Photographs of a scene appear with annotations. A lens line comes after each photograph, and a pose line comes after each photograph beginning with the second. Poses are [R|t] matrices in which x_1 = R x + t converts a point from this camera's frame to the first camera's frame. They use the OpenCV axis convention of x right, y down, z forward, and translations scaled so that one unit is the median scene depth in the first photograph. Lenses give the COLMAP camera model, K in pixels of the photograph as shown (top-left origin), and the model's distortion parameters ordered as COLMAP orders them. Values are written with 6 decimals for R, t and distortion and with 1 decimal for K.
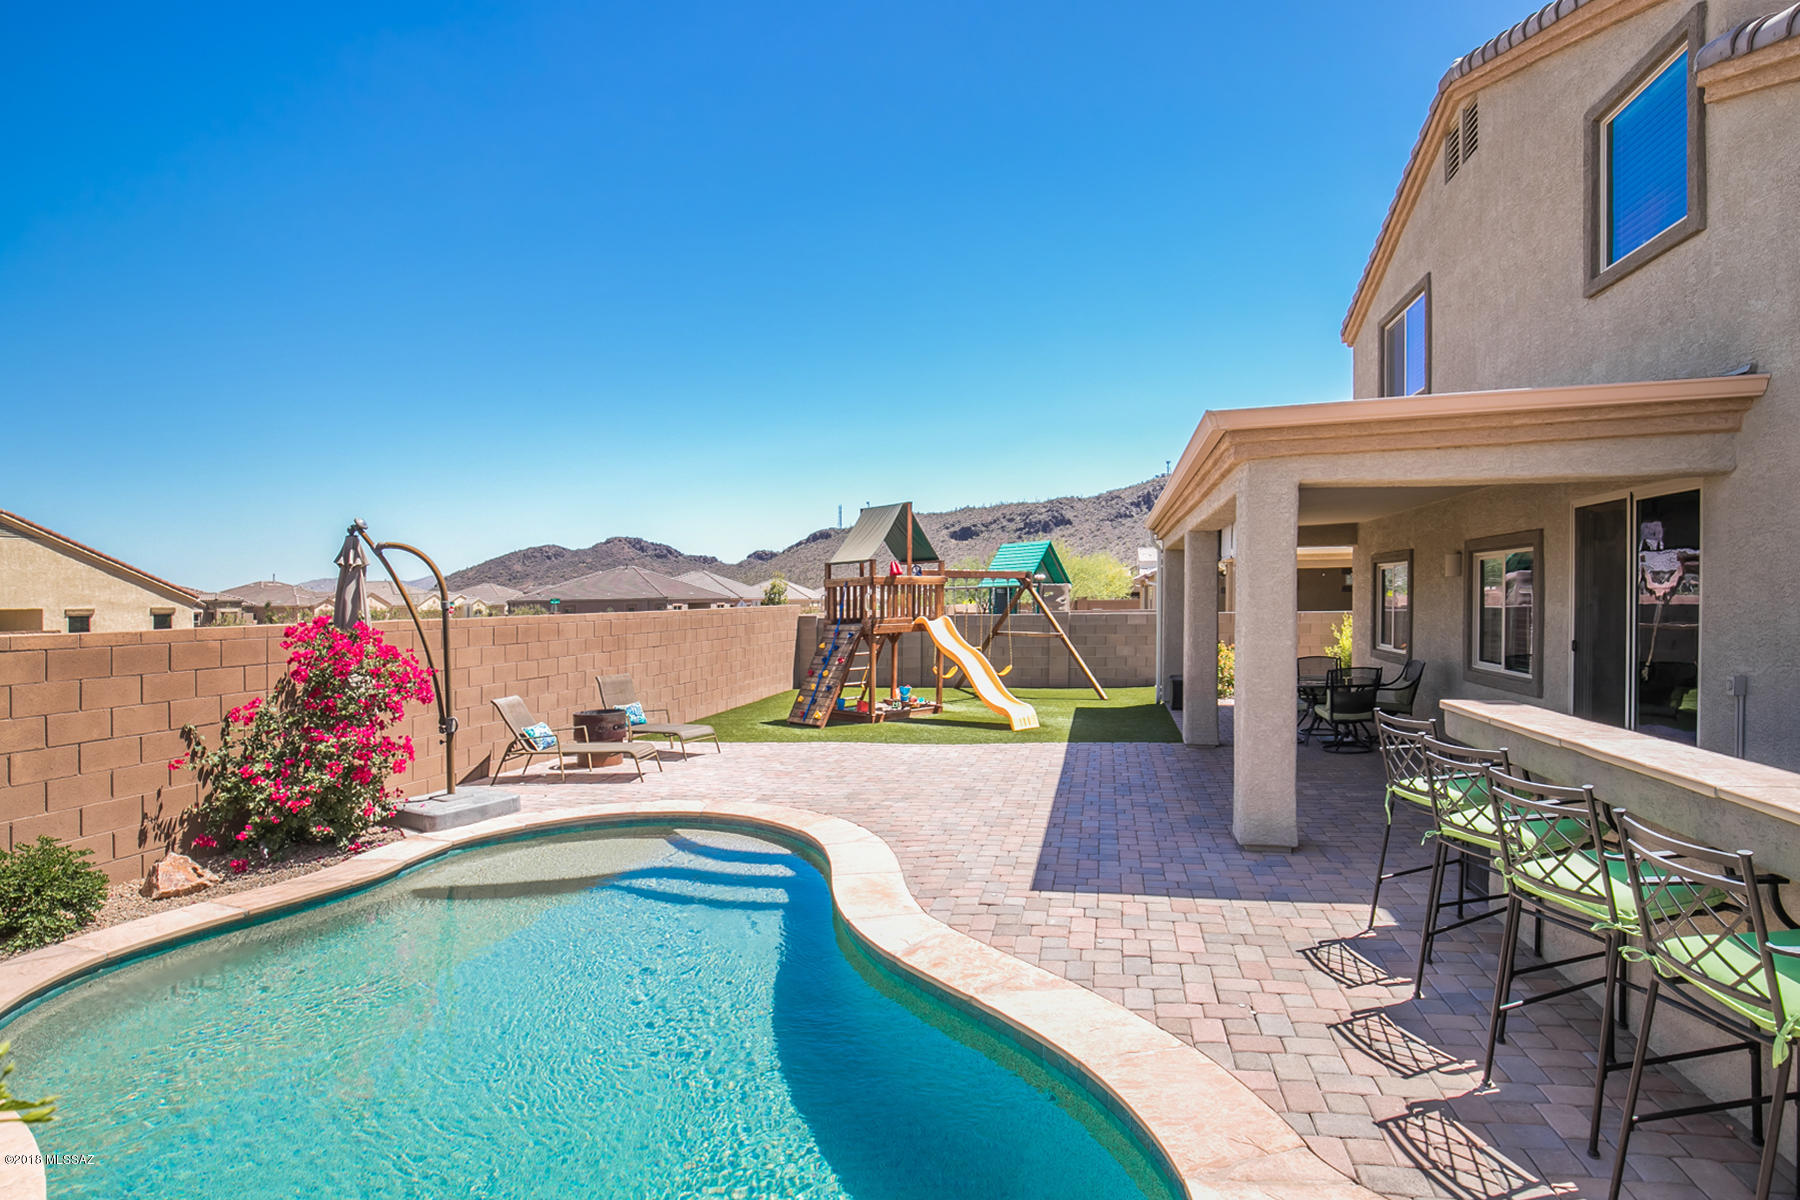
lens RADIAL K [[904.9, 0, 887.9], [0, 904.9, 622.1], [0, 0, 1]] dist [-0.011000, 0.003393]
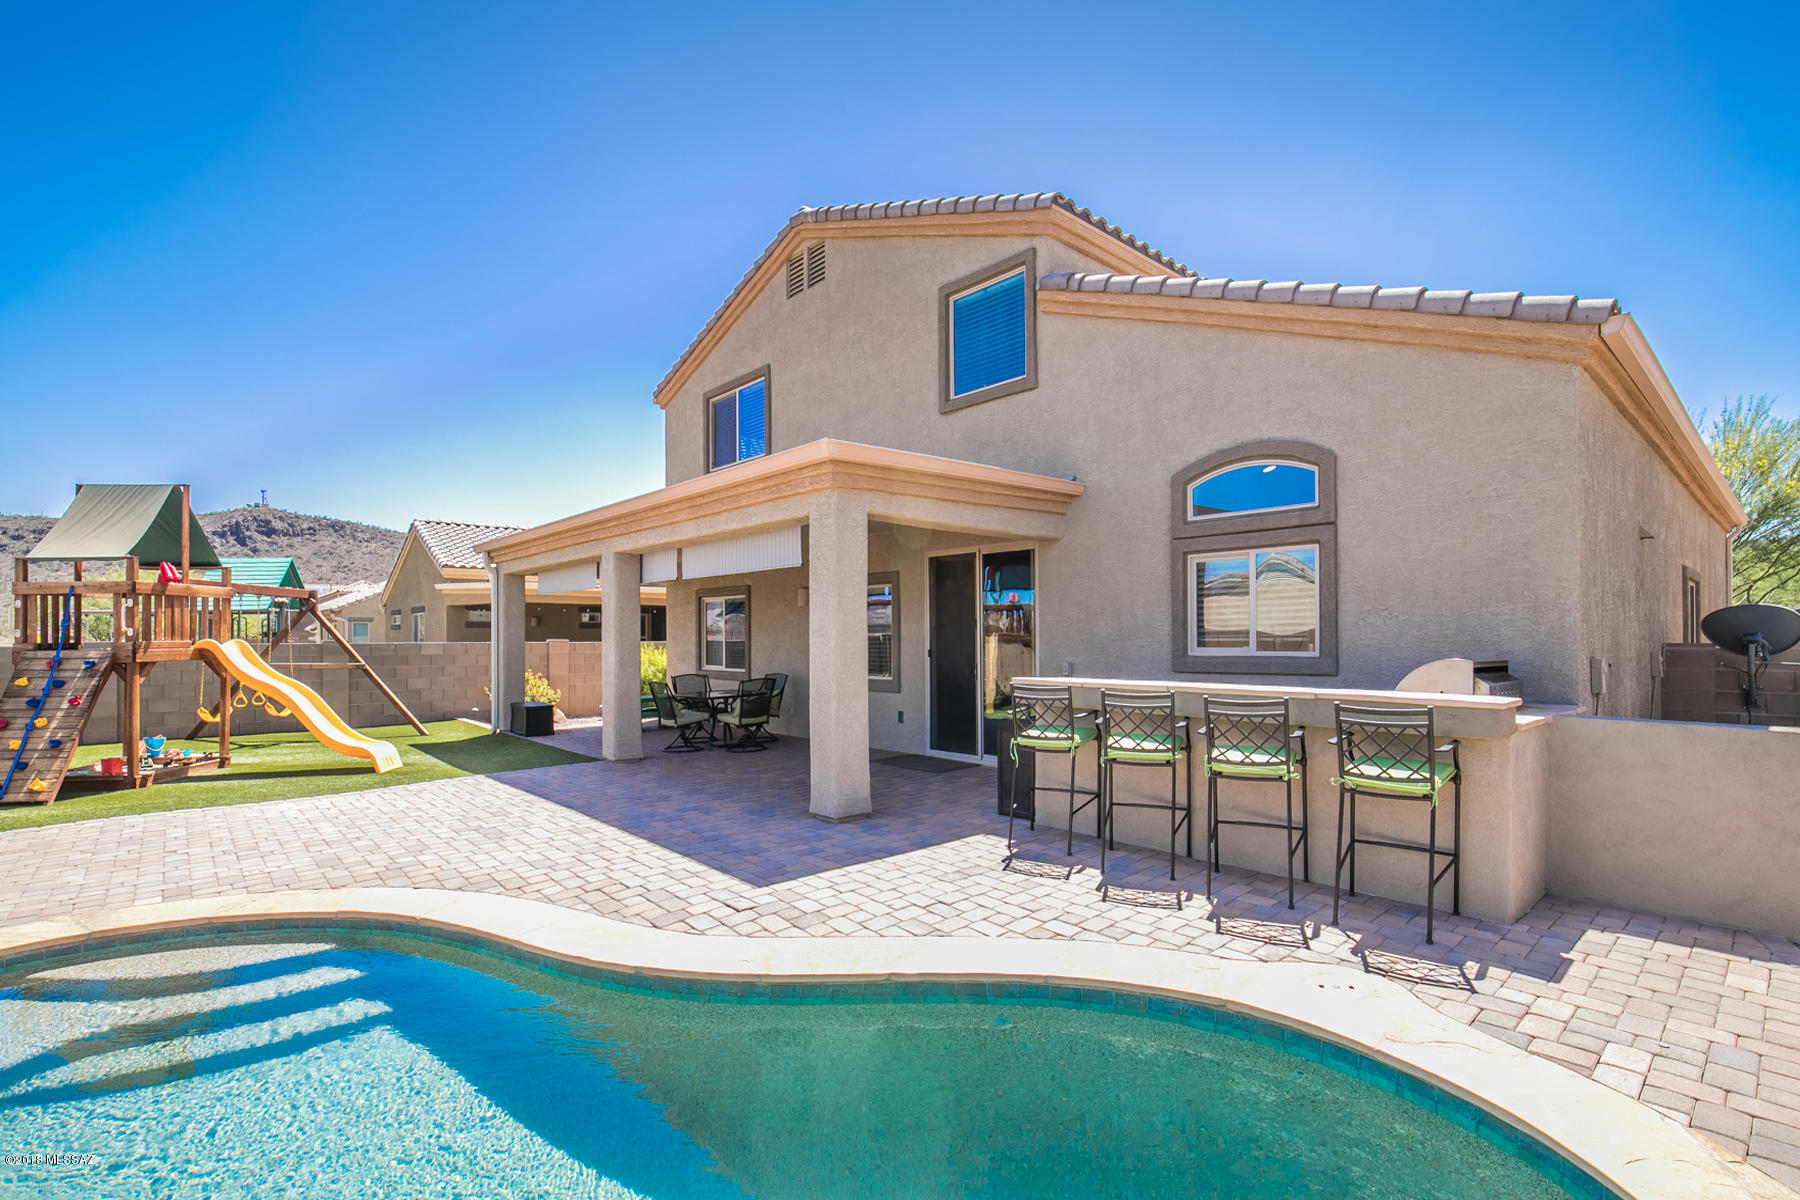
lens RADIAL K [[854.0, 0, 901.5], [0, 854.0, 656.3], [0, 0, 1]] dist [-0.003748, -0.001013]
pose [[0.583266, -0.006618, 0.812254, -0.317830], [0.016042, 0.999866, -0.003373, 0.030376], [-0.812123, 0.014997, 0.583294, 0.202539]]
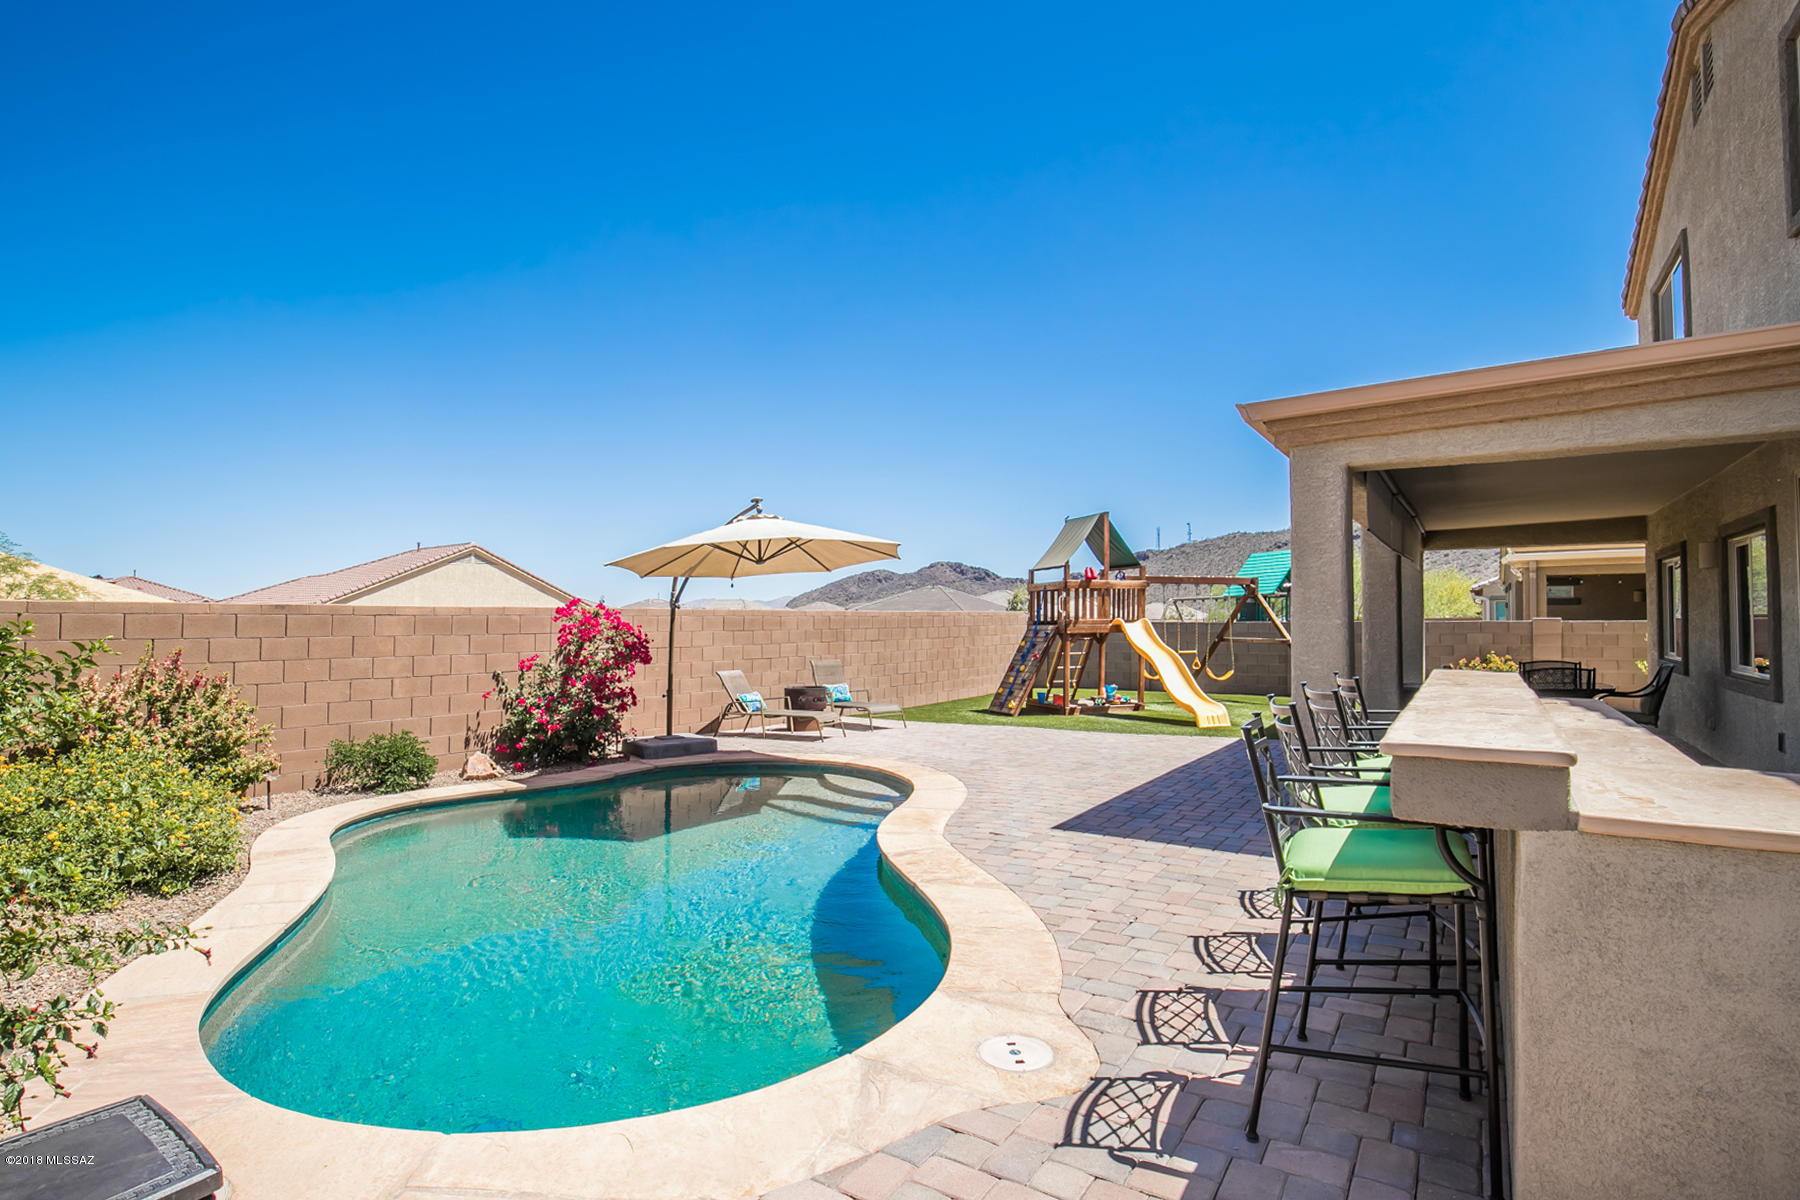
lens RADIAL K [[854.0, 0, 877.8], [0, 854.0, 603.4], [0, 0, 1]] dist [-0.003748, -0.001013]
pose [[0.931408, -0.000905, -0.363975, 0.220746], [-0.015354, 0.999009, -0.041775, 0.035845], [0.363652, 0.044498, 0.930471, -0.062834]]
